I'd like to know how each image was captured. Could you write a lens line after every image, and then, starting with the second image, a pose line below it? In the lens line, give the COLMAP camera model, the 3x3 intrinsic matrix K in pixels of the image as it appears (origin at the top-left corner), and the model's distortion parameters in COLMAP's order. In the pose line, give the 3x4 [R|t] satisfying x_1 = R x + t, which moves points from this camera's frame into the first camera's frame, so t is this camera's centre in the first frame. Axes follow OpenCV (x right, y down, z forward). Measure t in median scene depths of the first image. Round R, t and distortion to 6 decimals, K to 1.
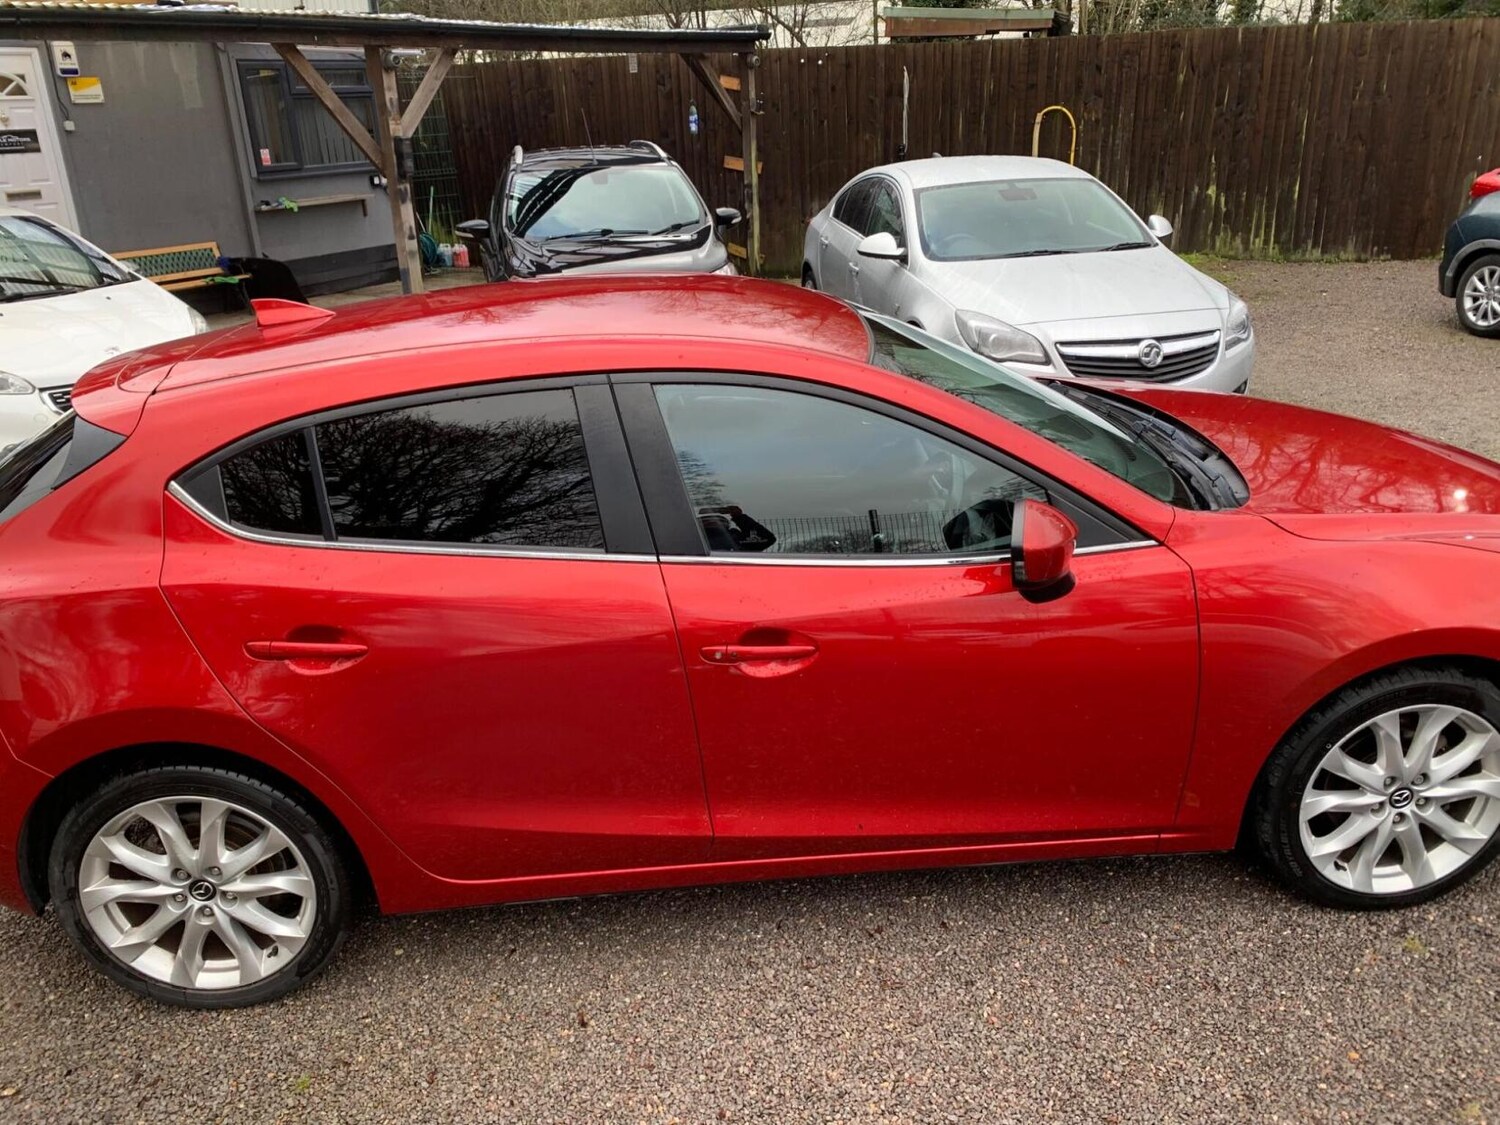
lens RADIAL K [[1166.0, 0, 747.6], [0, 1166.0, 565.7], [0, 0, 1]] dist [-0.016433, 0.023925]
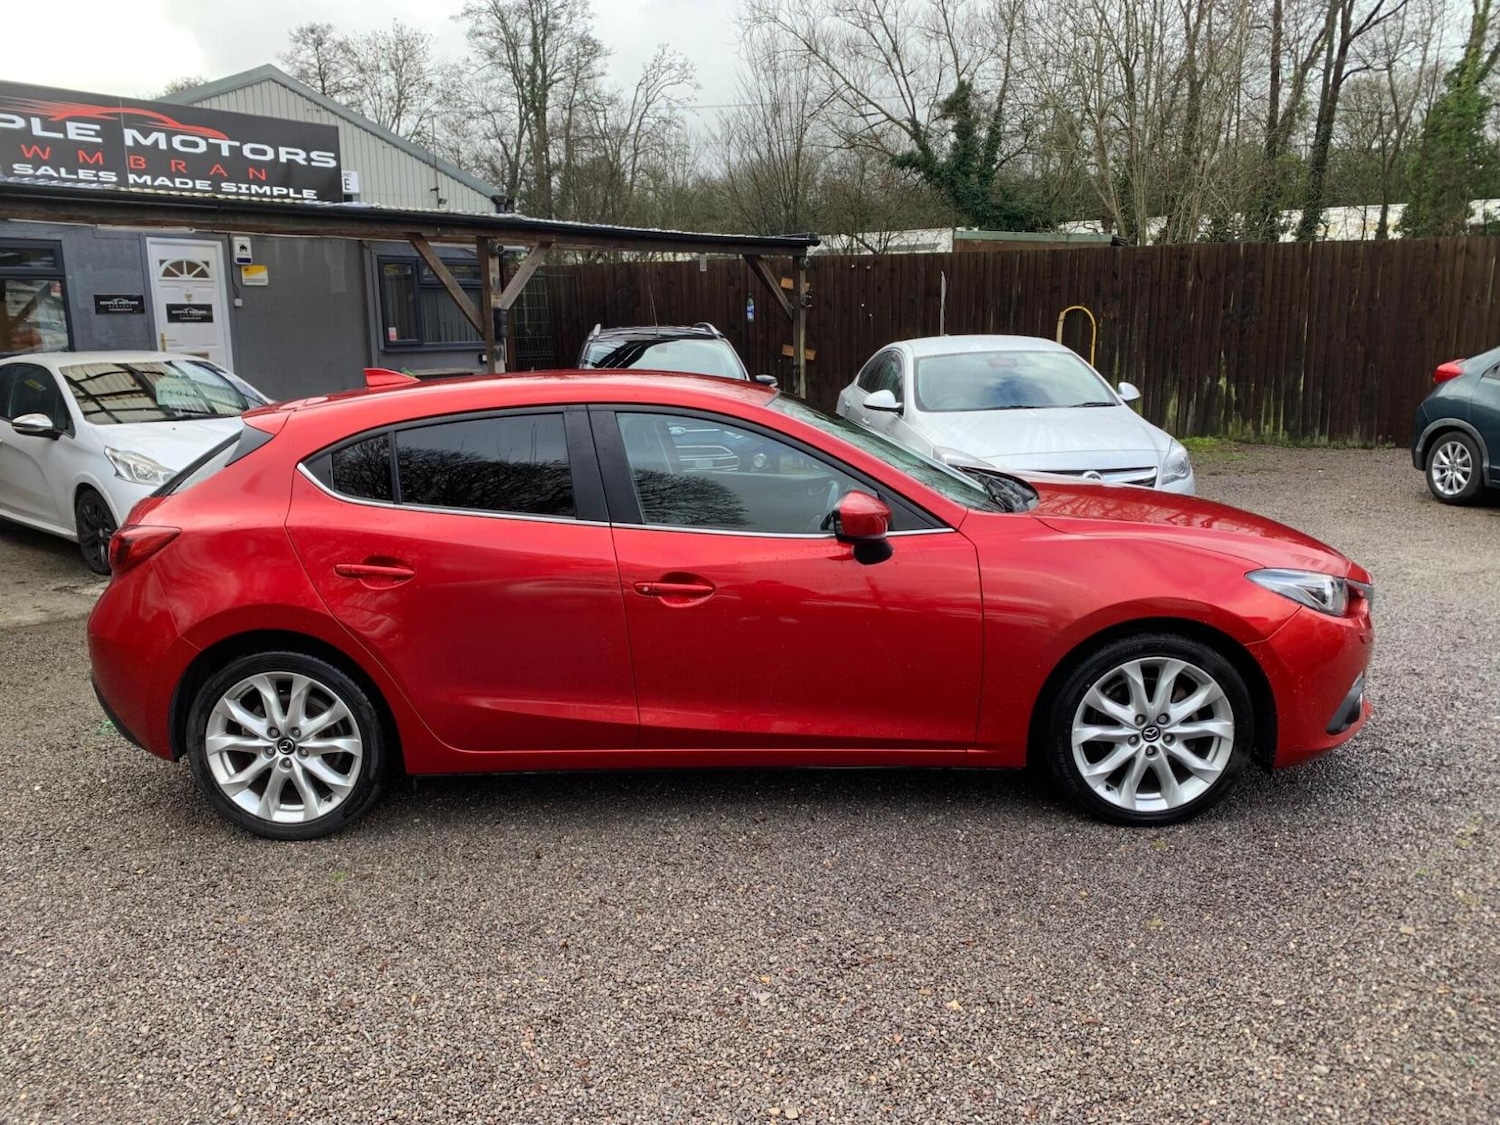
lens RADIAL K [[1167.2, 0, 741.1], [0, 1167.2, 567.5], [0, 0, 1]] dist [0.006207, -0.000664]
pose [[0.995602, 0.038426, -0.085440, 0.071590], [-0.052478, 0.984243, -0.168852, 0.095385], [0.077605, 0.172593, 0.981931, -0.143654]]
